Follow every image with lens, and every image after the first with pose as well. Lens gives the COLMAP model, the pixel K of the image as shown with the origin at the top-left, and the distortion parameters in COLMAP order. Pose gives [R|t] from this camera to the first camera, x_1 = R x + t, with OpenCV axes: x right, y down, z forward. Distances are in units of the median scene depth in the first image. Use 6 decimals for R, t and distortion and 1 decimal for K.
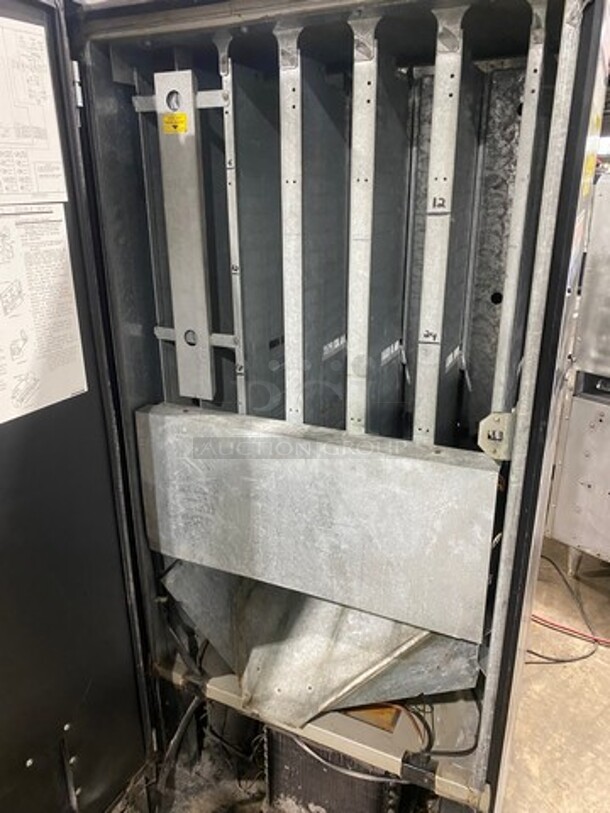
lens RADIAL K [[620.3, 0, 305.0], [0, 620.3, 406.5], [0, 0, 1]] dist [-0.010835, -0.006908]
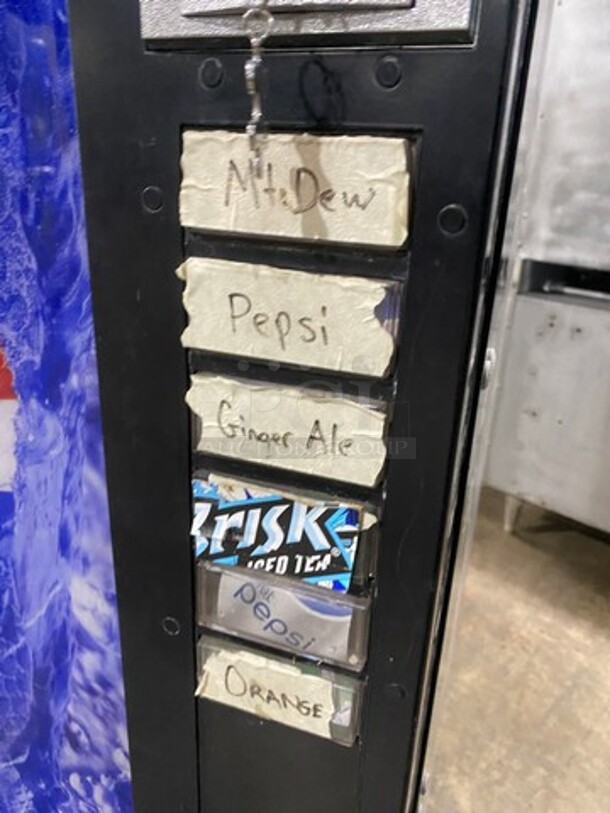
lens RADIAL K [[620.3, 0, 305.0], [0, 620.3, 406.5], [0, 0, 1]] dist [-0.010835, -0.006908]
pose [[0.994170, 0.005103, 0.107706, 0.109729], [-0.008154, 0.999577, 0.027903, 0.122680], [-0.107518, -0.028618, 0.993791, 0.316917]]
